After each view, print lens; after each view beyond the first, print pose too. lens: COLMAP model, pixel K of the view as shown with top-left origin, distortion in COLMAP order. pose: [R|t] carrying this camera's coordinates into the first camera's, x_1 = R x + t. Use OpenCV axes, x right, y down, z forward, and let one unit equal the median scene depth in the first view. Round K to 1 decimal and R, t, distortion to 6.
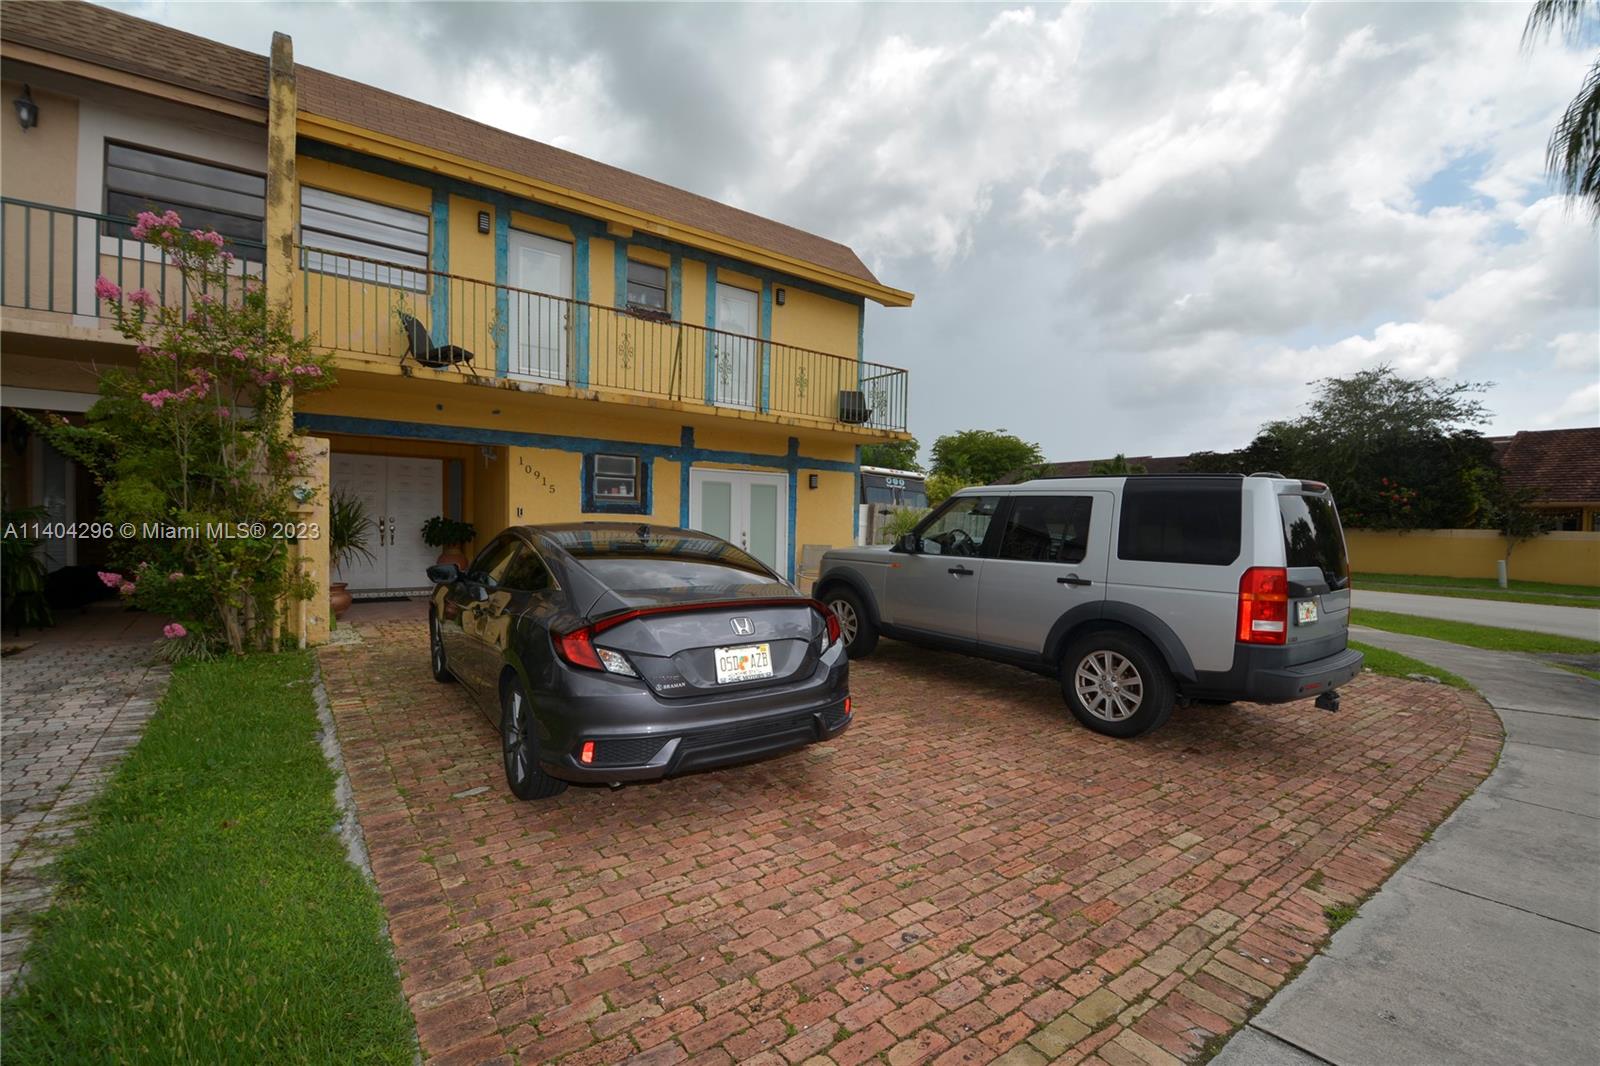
lens RADIAL K [[698.7, 0, 796.8], [0, 698.7, 532.5], [0, 0, 1]] dist [0.004057, -0.015129]
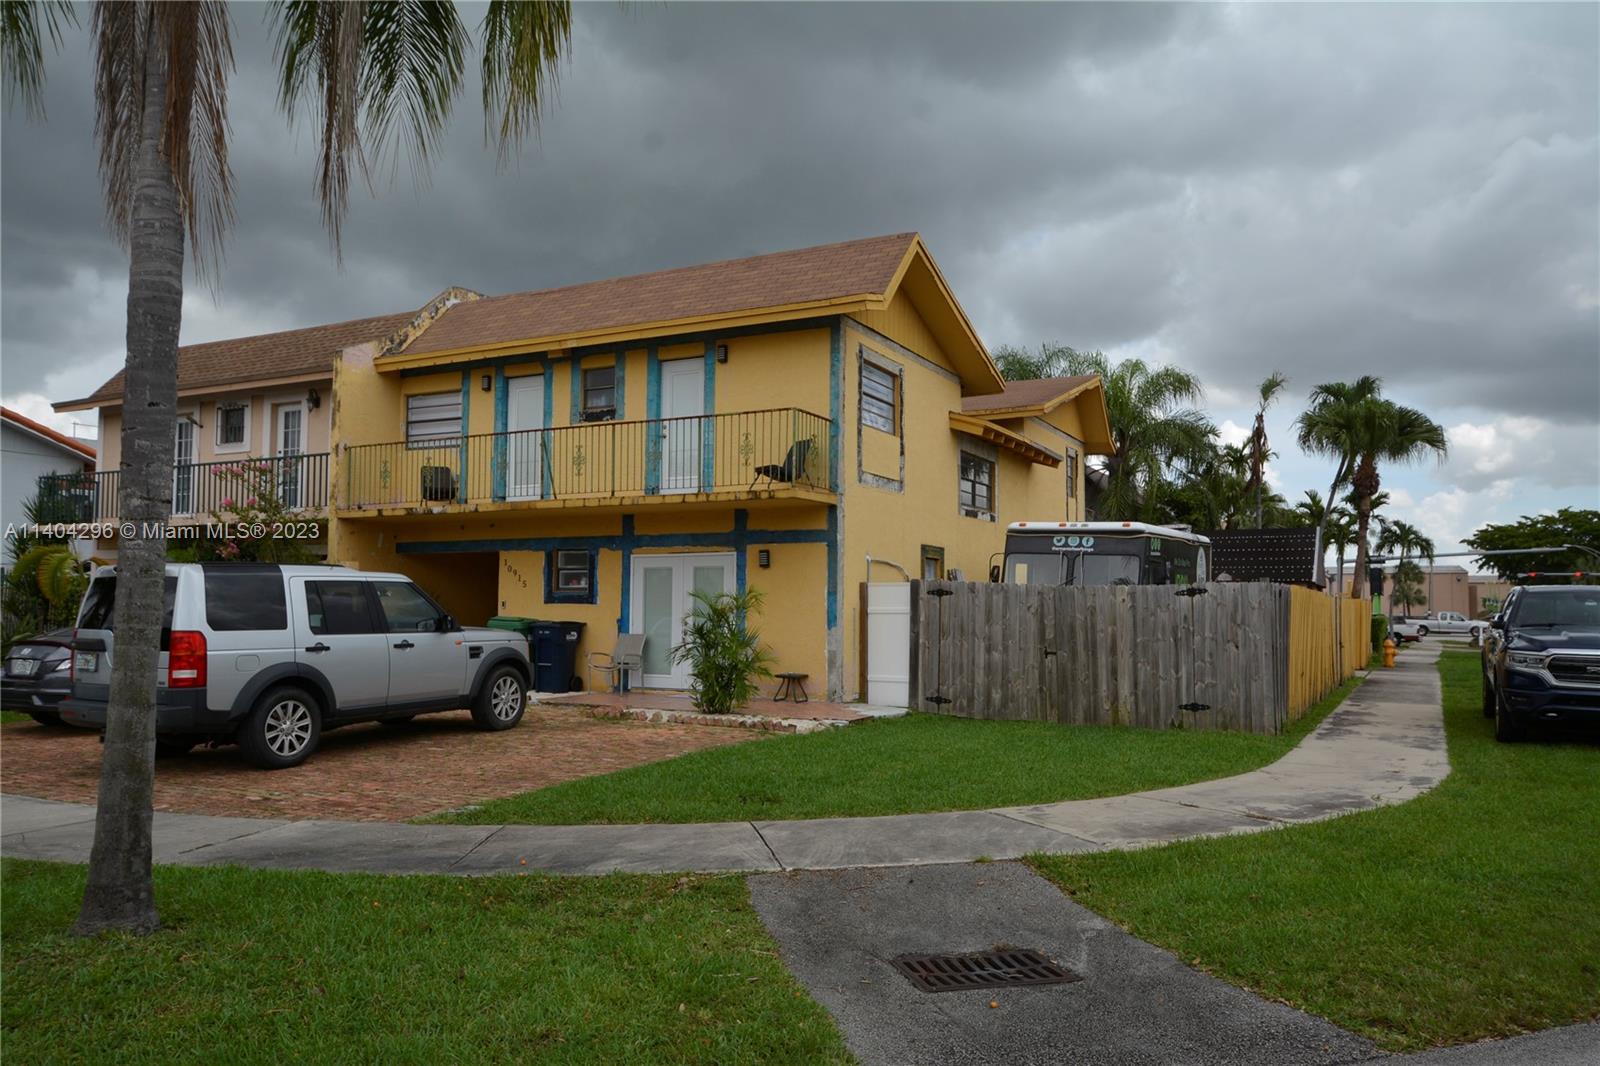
lens RADIAL K [[1154.0, 0, 790.9], [0, 1154.0, 560.3], [0, 0, 1]] dist [0.010900, -0.002034]
pose [[0.428936, -0.063896, -0.901072, 1.459744], [-0.011375, 0.997034, -0.076116, 0.037974], [0.903264, 0.042898, 0.426937, 0.512565]]
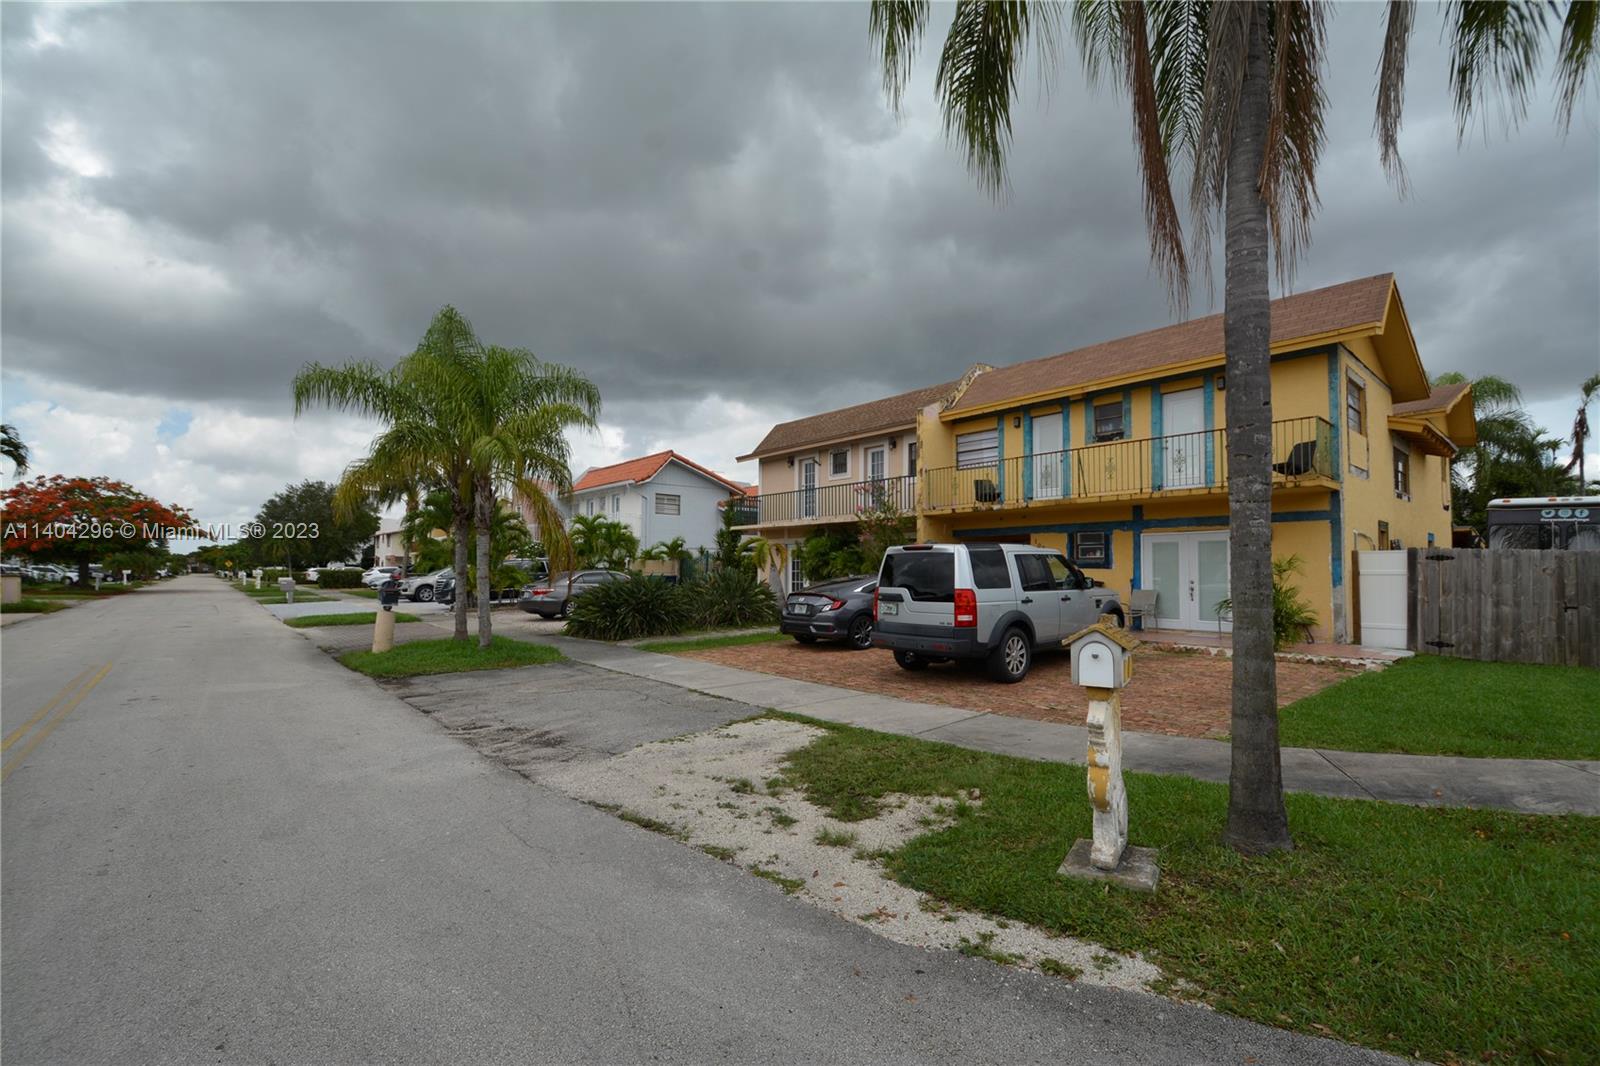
lens RADIAL K [[698.7, 0, 793.4], [0, 698.7, 557.1], [0, 0, 1]] dist [0.004057, -0.015129]
pose [[0.062066, -0.047154, -0.996958, 1.232985], [-0.018303, 0.998662, -0.048374, 0.035320], [0.997904, 0.021250, 0.061120, 0.218785]]
